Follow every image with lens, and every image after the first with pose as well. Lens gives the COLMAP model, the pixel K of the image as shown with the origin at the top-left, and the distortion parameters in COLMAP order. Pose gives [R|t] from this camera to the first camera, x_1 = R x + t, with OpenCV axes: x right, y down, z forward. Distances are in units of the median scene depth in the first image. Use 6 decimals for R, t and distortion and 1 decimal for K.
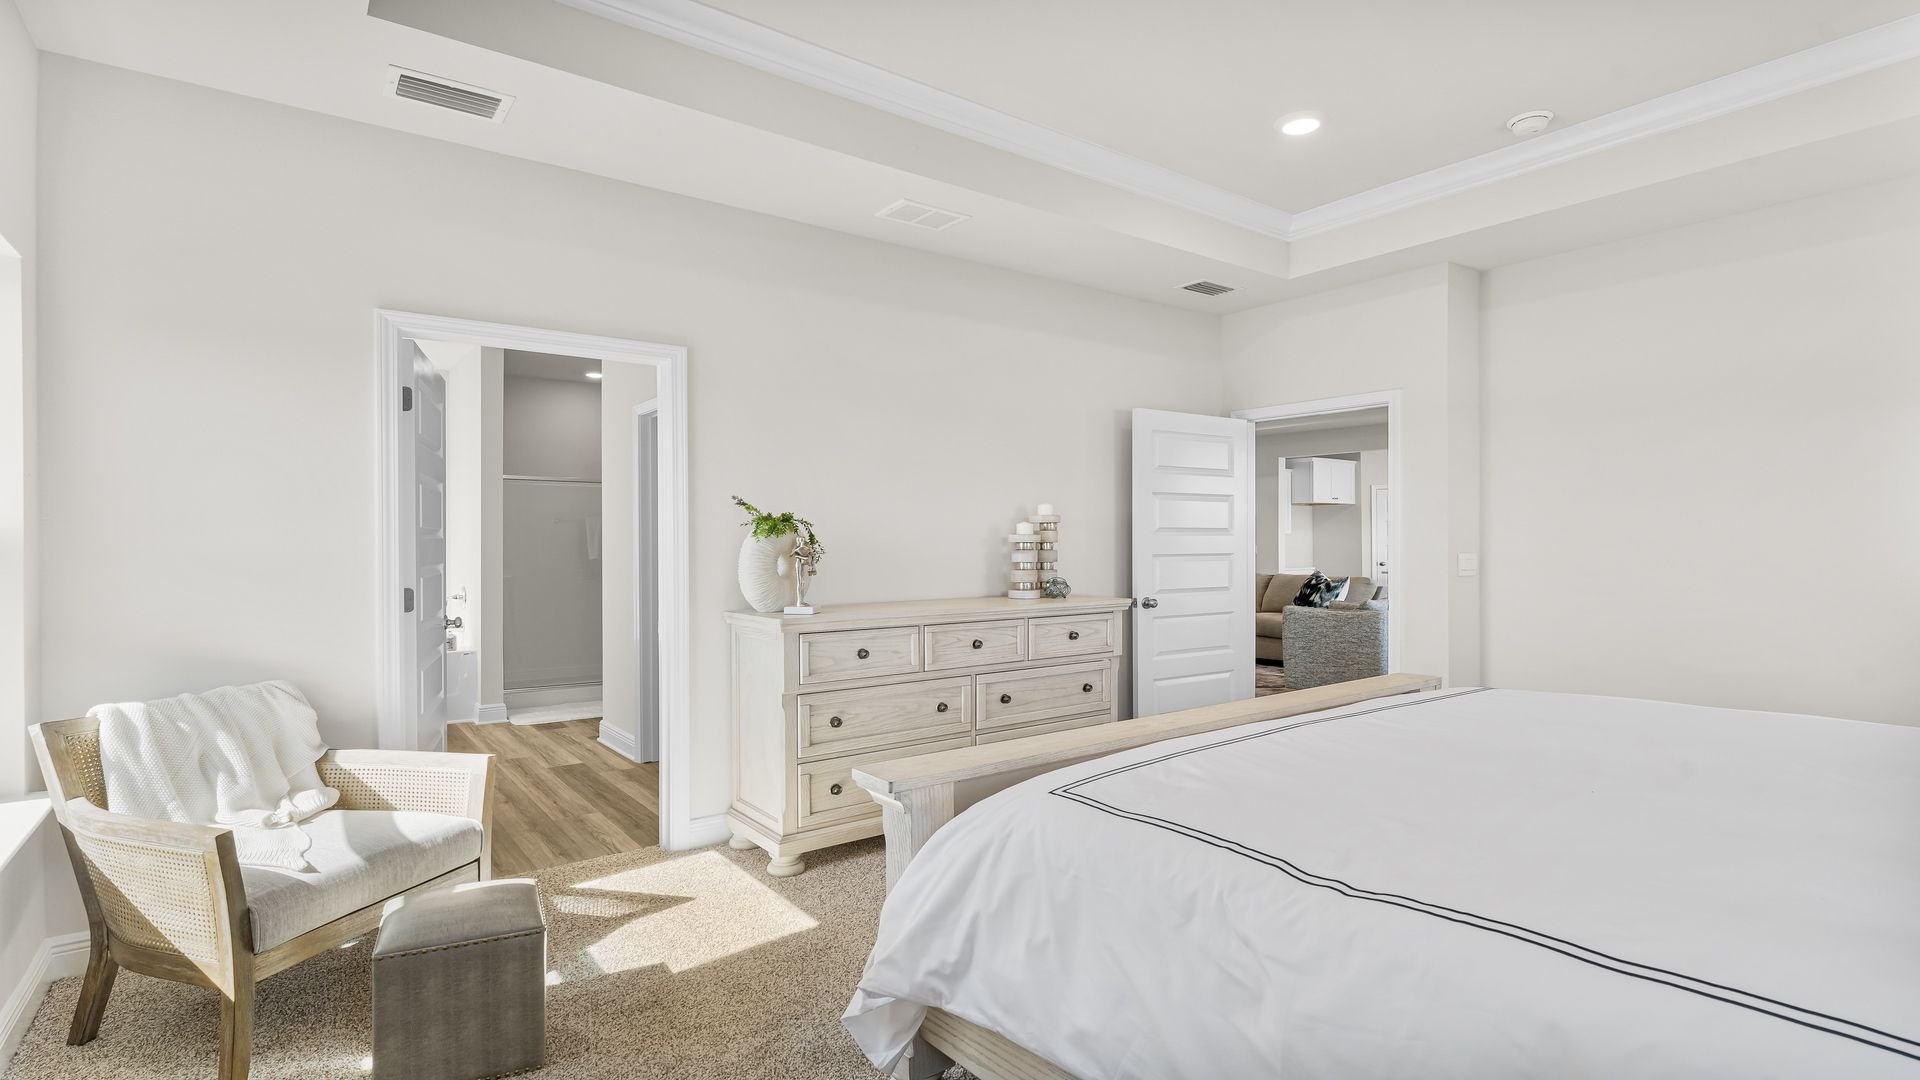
lens RADIAL K [[926.8, 0, 964.7], [0, 926.8, 537.5], [0, 0, 1]] dist [0.004509, 0.000069]
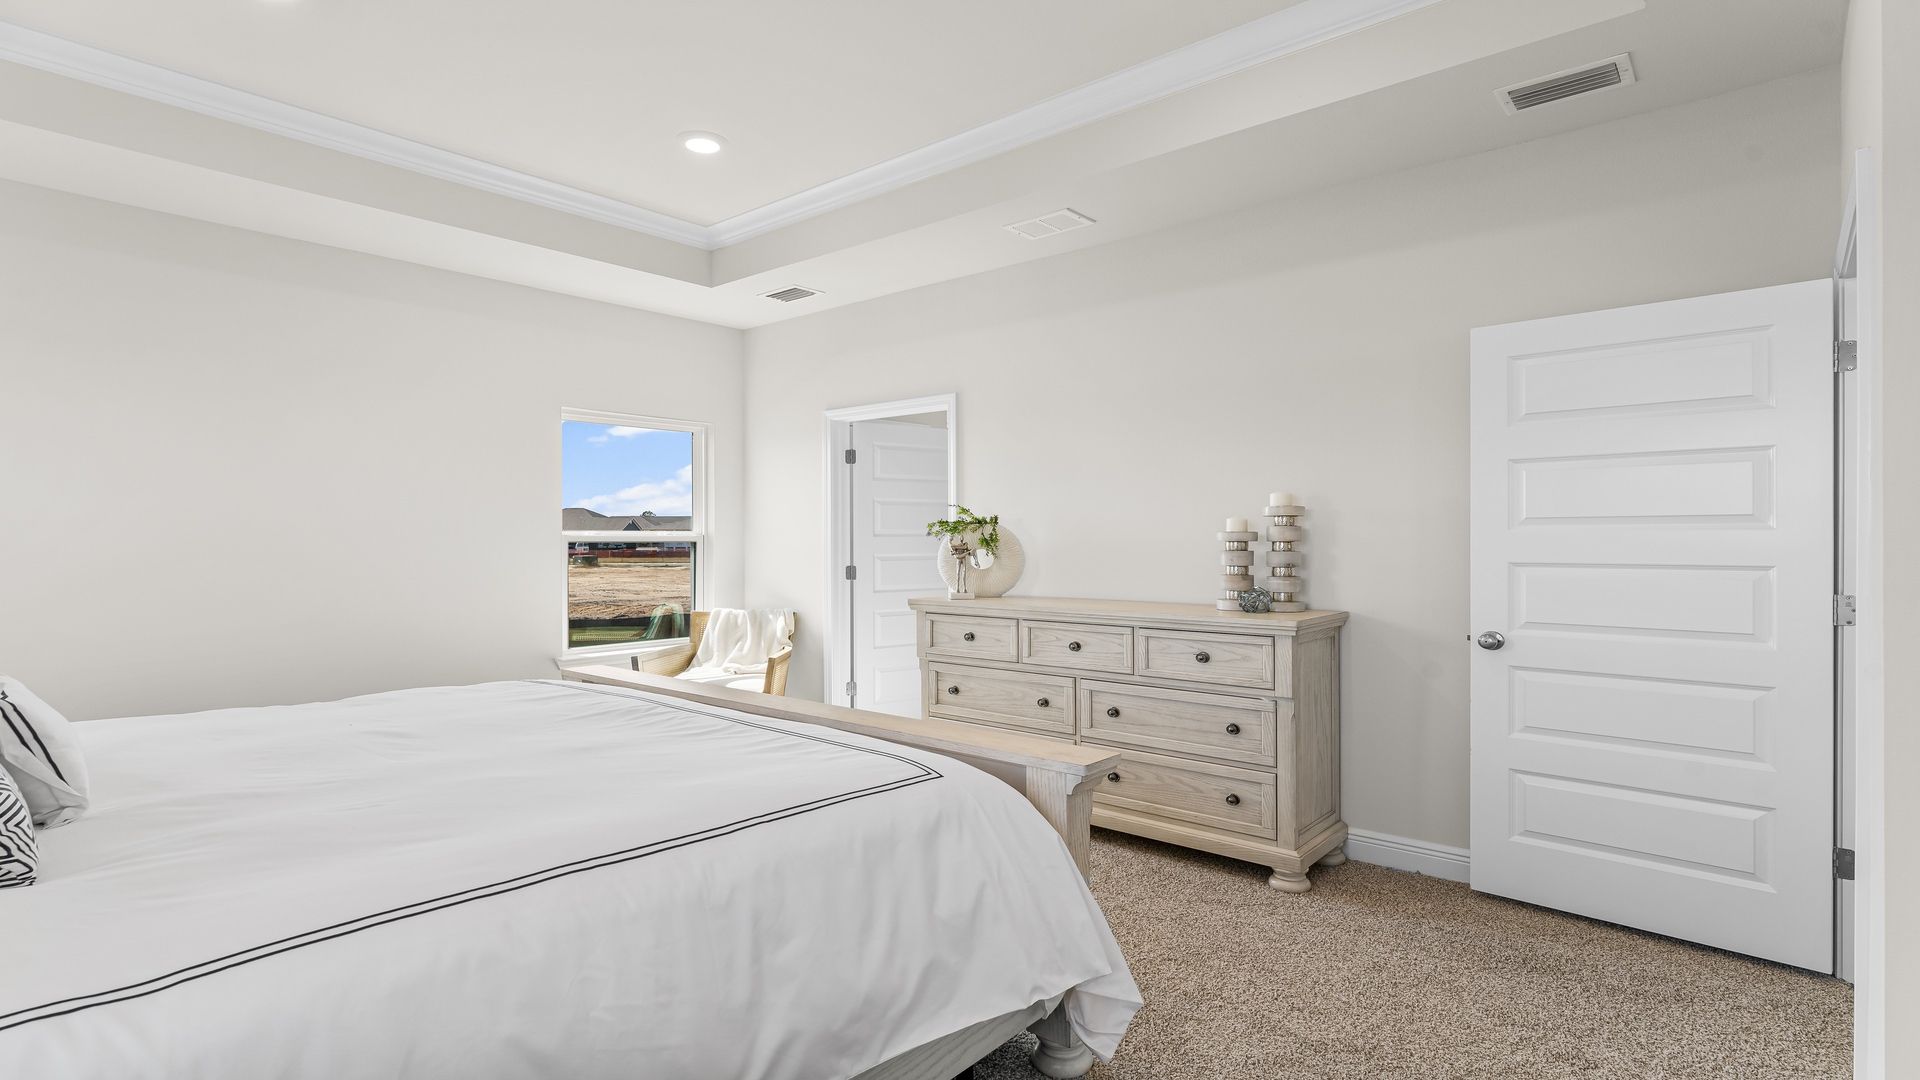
lens RADIAL K [[976.5, 0, 964.0], [0, 976.5, 542.3], [0, 0, 1]] dist [-0.029916, -0.000124]
pose [[0.183699, 0.008714, -0.982944, 0.992413], [0.007611, 0.999918, 0.010286, -0.004923], [0.982953, -0.009370, 0.183617, 0.699748]]
